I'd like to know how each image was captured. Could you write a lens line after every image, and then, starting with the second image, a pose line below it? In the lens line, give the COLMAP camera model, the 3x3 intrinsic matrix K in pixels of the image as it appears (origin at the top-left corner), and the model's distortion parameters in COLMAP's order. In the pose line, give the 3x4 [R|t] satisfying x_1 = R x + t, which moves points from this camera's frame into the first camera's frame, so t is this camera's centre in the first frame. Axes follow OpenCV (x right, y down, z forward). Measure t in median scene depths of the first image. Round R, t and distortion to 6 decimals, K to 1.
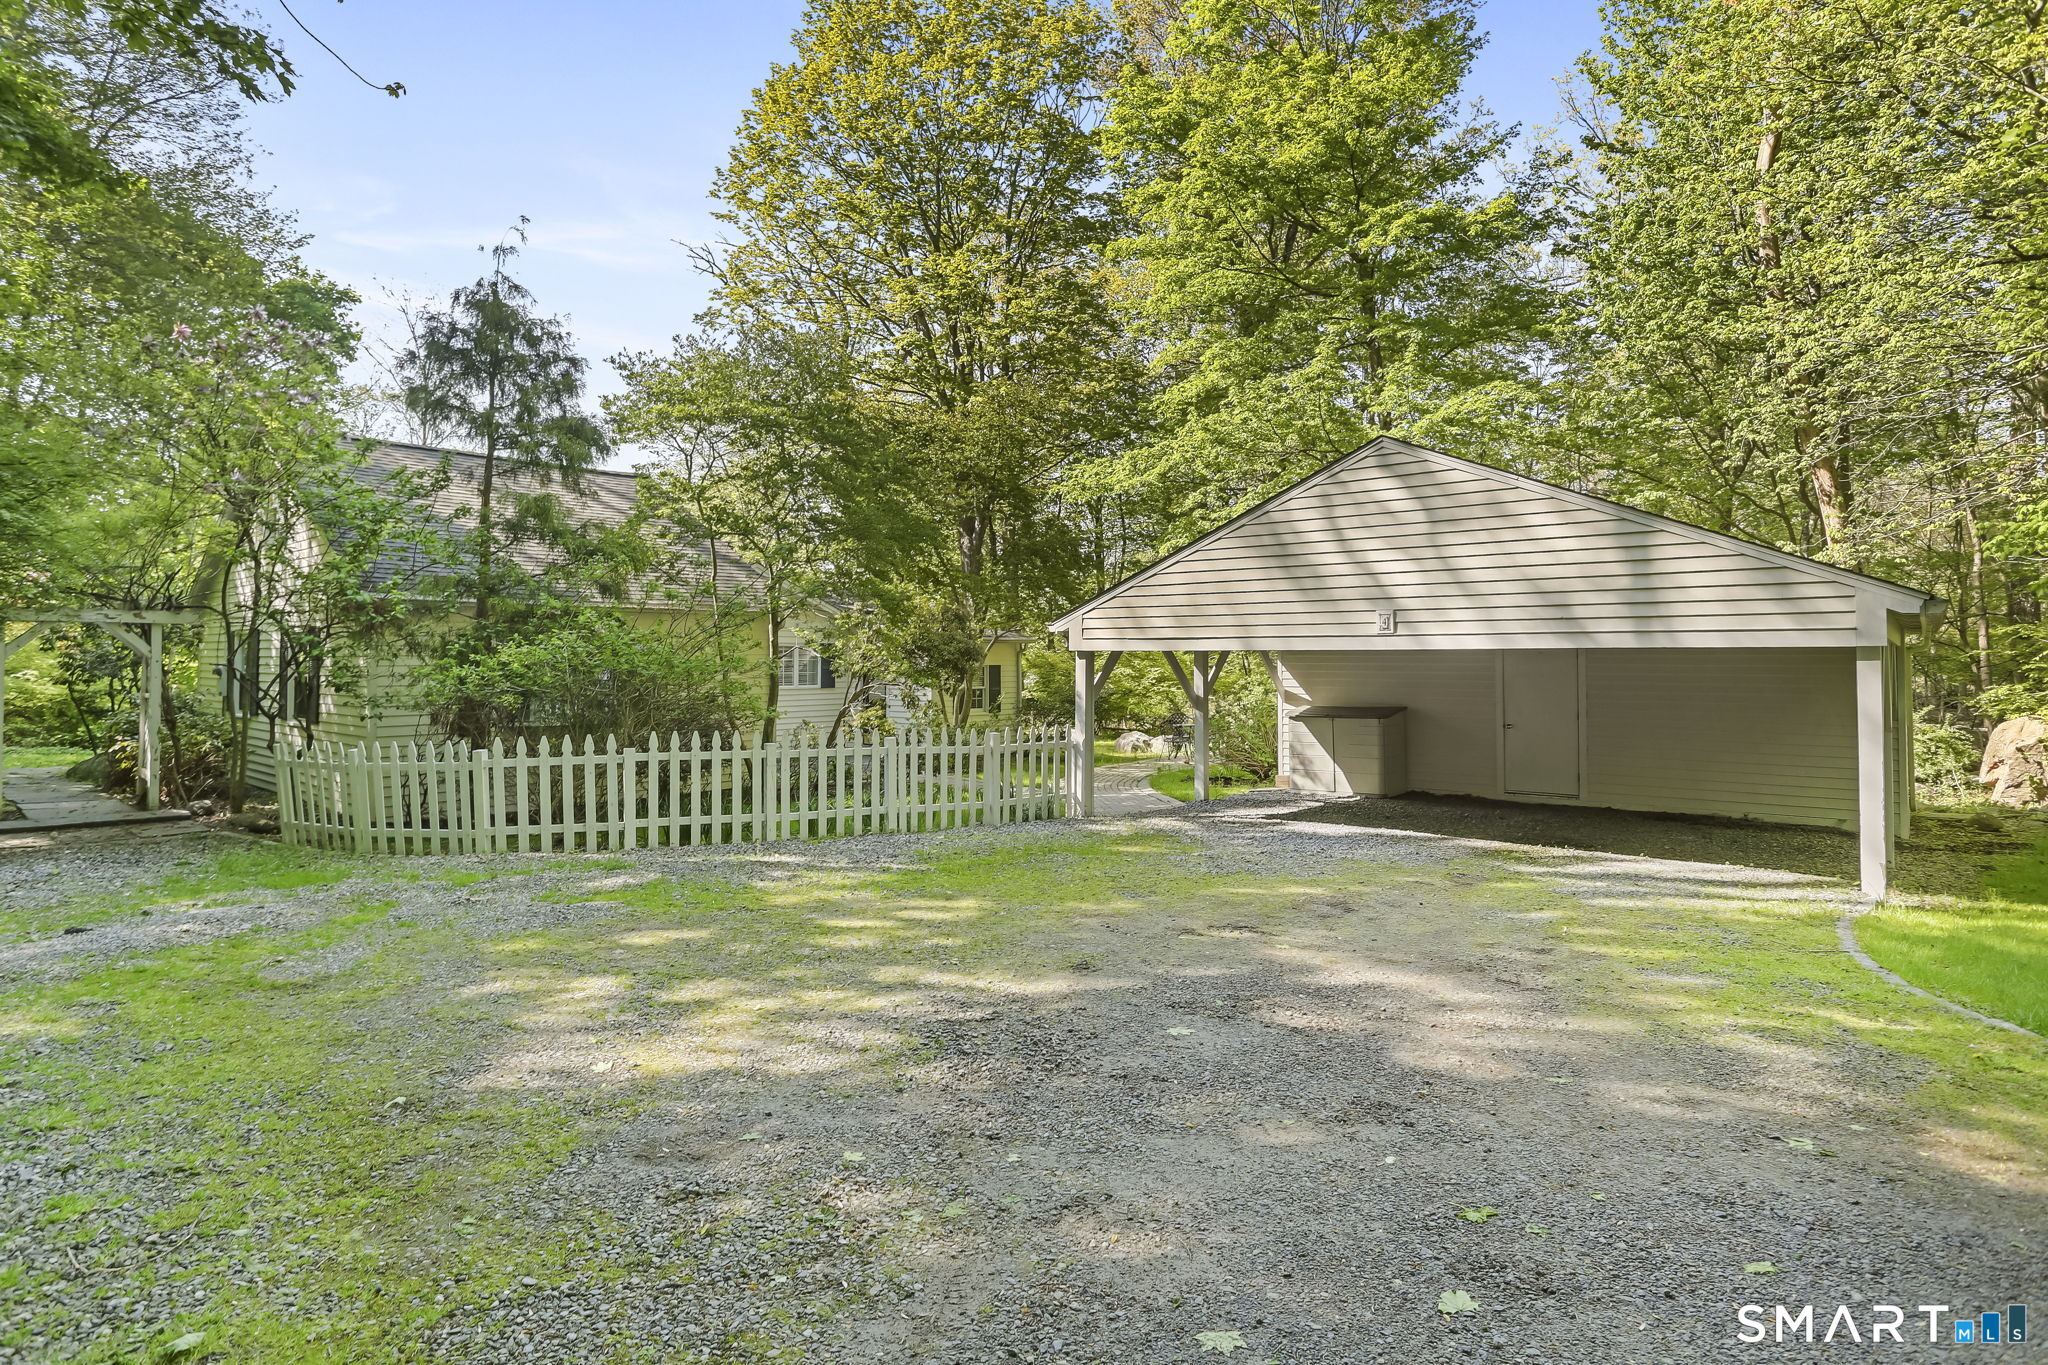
lens RADIAL K [[1047.0, 0, 1023.1], [0, 1047.0, 608.7], [0, 0, 1]] dist [-0.010866, -0.000190]
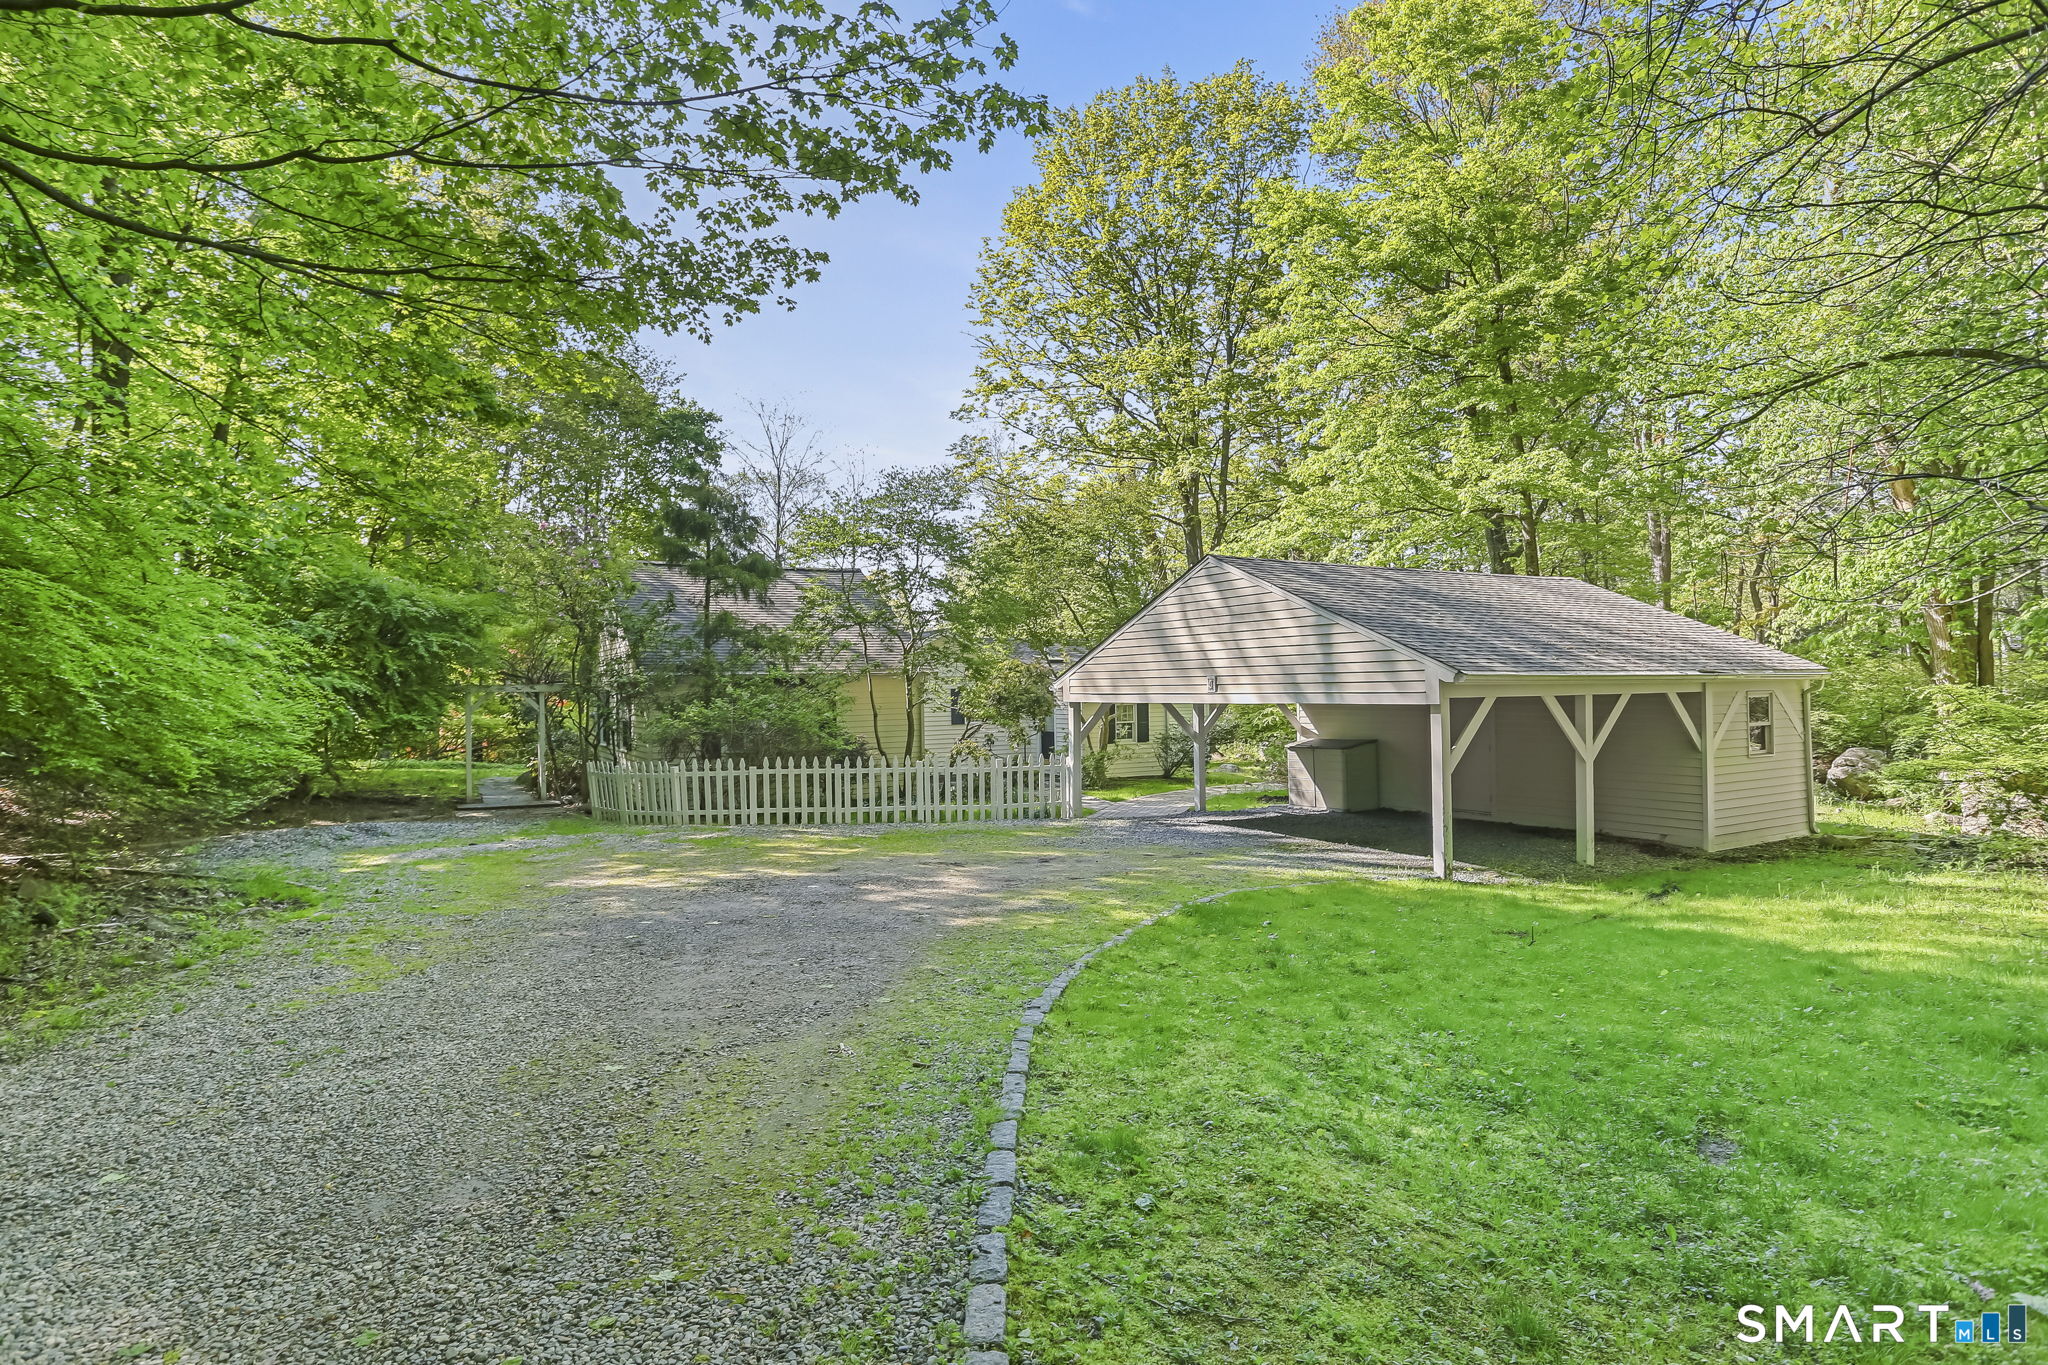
lens RADIAL K [[994.2, 0, 1018.9], [0, 994.2, 662.7], [0, 0, 1]] dist [-0.043771, 0.022588]
pose [[0.953313, -0.022603, -0.301136, 0.395368], [0.028979, 0.999440, 0.016722, -0.037077], [0.300589, -0.024668, 0.953435, -0.302307]]
